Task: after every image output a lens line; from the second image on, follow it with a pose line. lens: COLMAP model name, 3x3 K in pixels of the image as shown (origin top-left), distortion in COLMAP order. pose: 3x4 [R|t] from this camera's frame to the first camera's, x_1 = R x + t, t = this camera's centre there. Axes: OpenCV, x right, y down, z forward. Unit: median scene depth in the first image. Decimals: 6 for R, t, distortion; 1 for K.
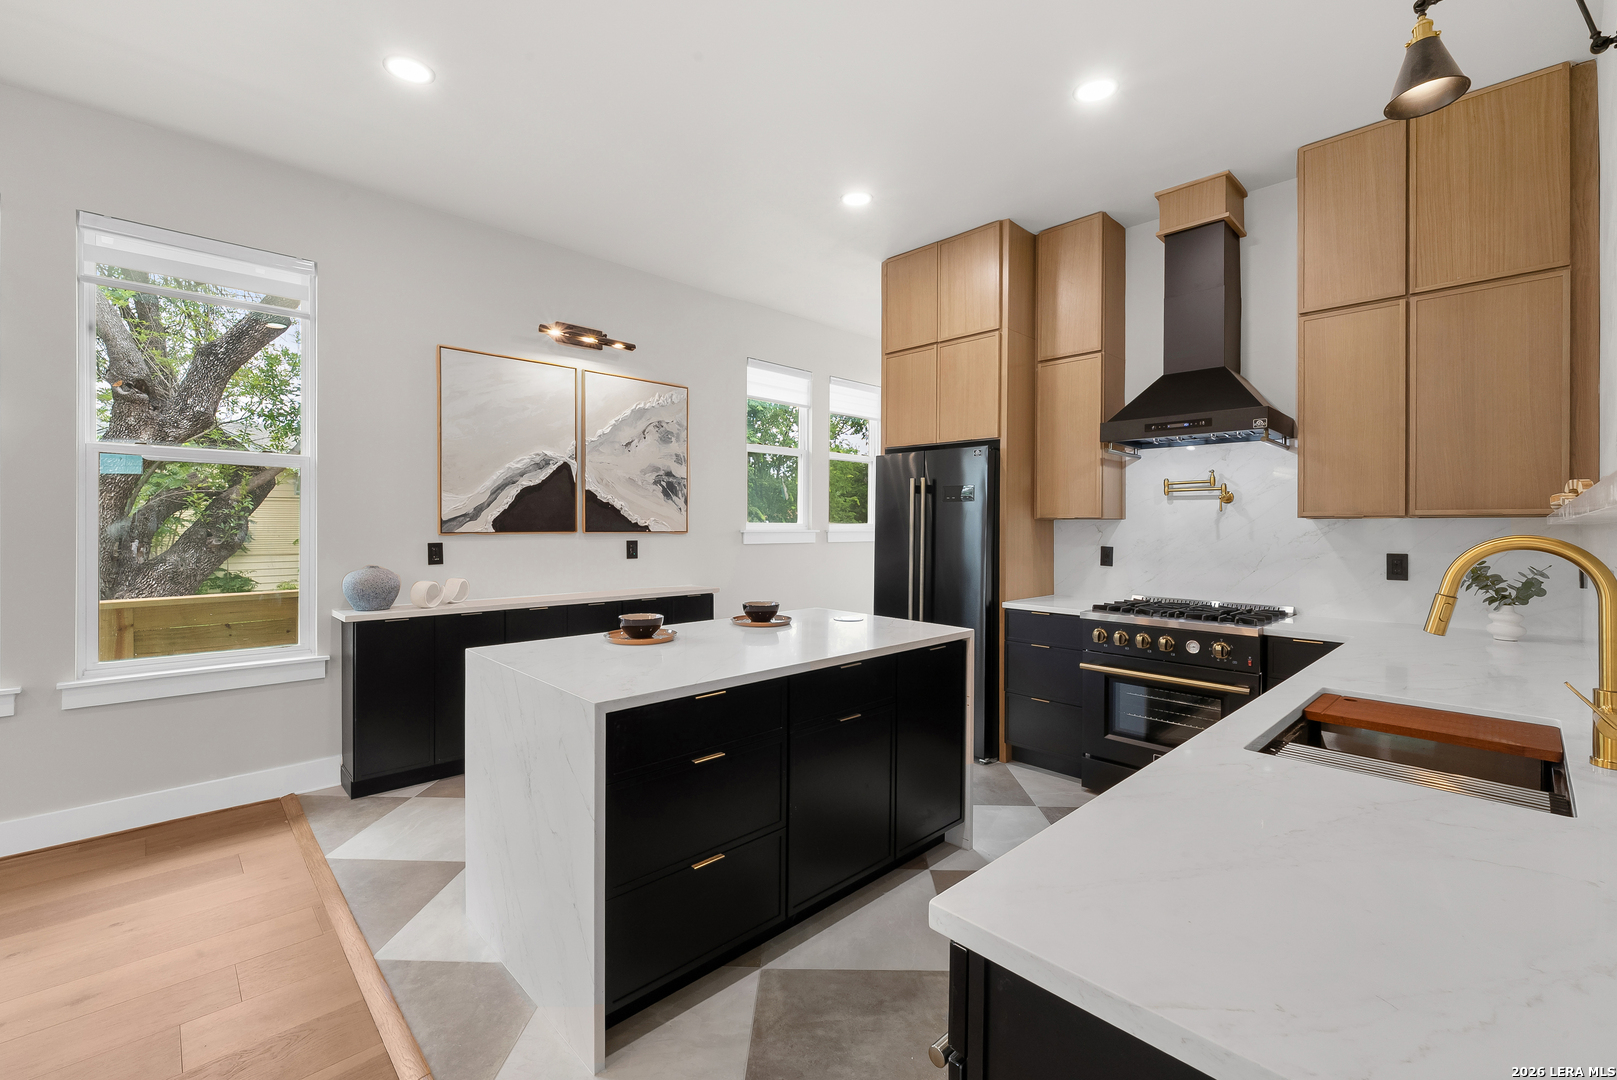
lens RADIAL K [[674.5, 0, 807.0], [0, 674.5, 529.6], [0, 0, 1]] dist [-0.004023, -0.002043]
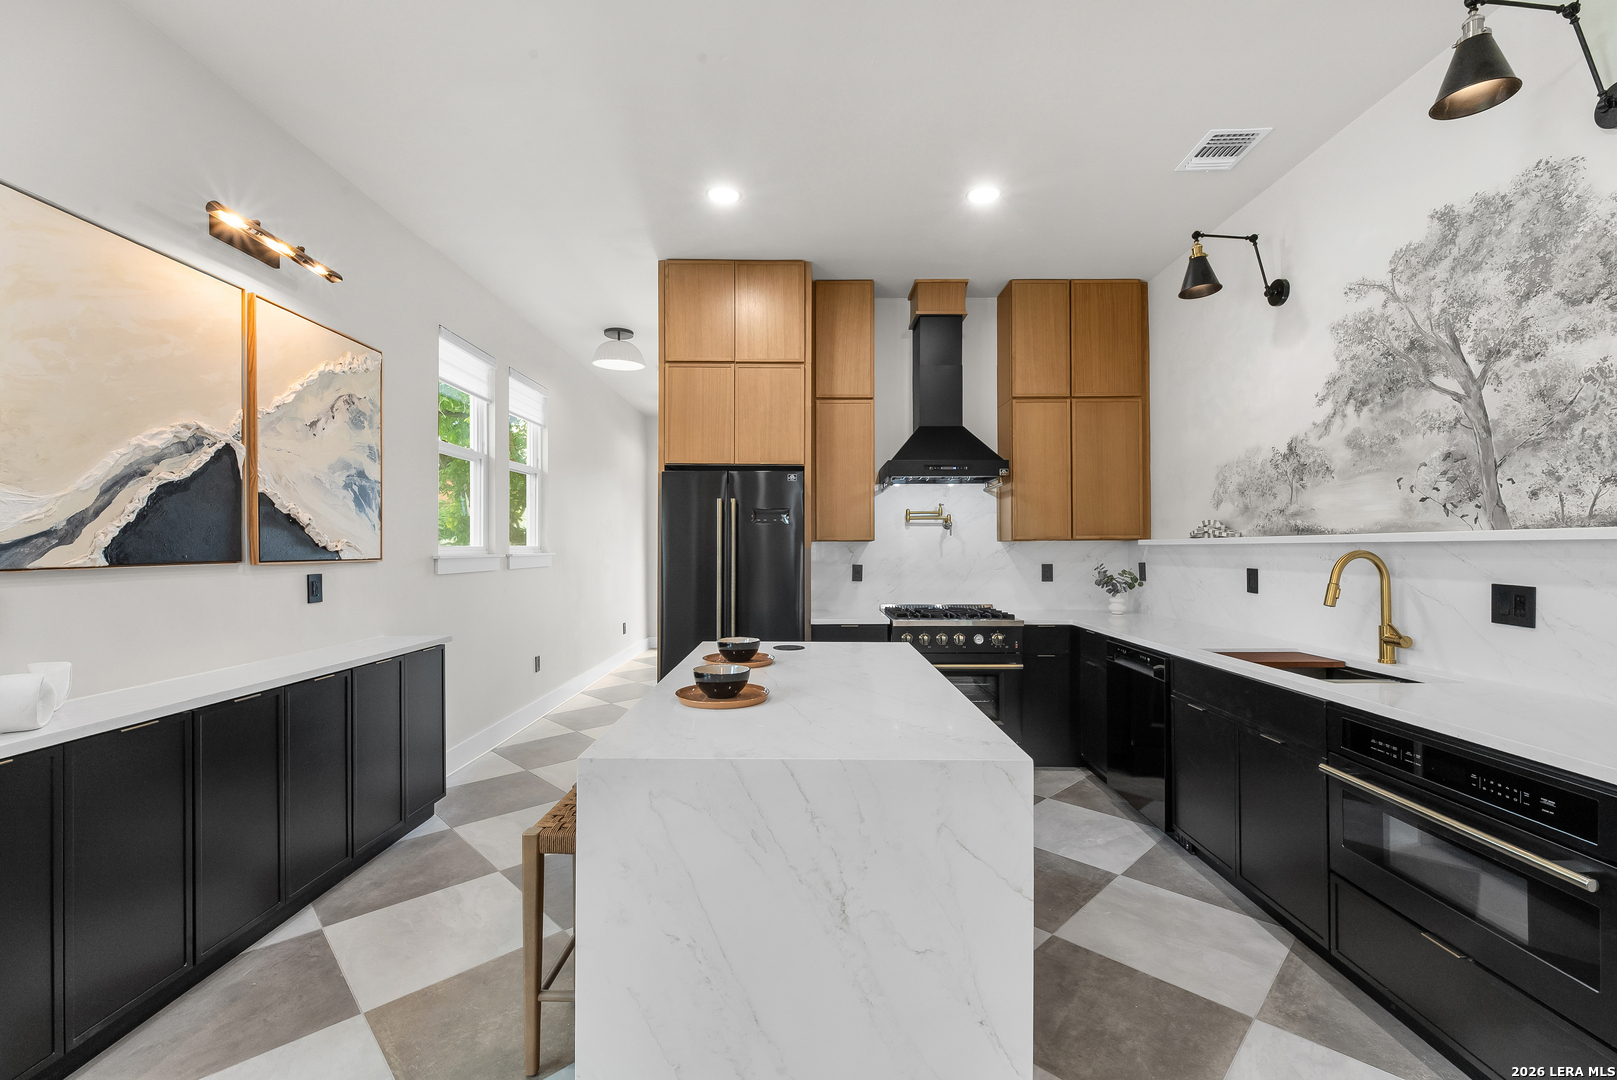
lens RADIAL K [[674.5, 0, 801.6], [0, 674.5, 543.3], [0, 0, 1]] dist [-0.004023, -0.002043]
pose [[0.697140, -0.002353, 0.716931, -0.443544], [0.009581, 0.999936, -0.006034, -0.005448], [-0.716871, 0.011075, 0.697118, 0.245165]]
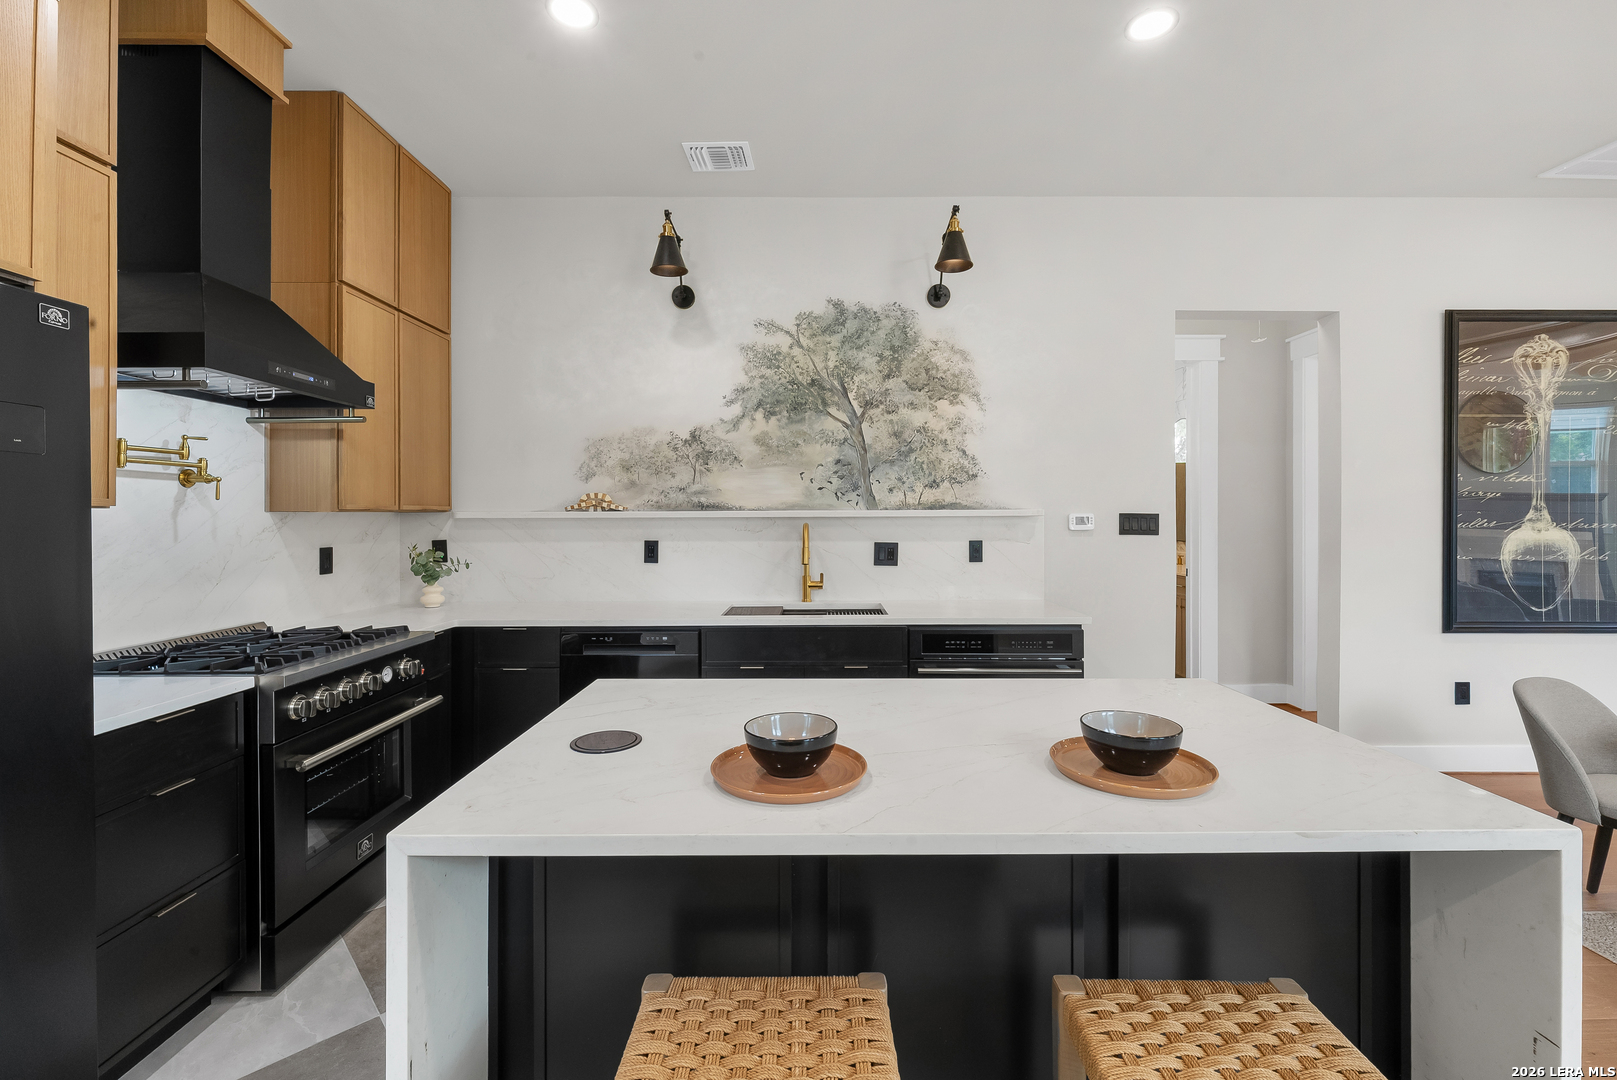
lens RADIAL K [[674.5, 0, 813.6], [0, 674.5, 523.0], [0, 0, 1]] dist [-0.004023, -0.002043]
pose [[-0.728259, -0.009412, 0.685238, -0.242163], [0.001841, 0.999875, 0.015690, -0.010928], [-0.685300, 0.012688, -0.728150, 0.904915]]
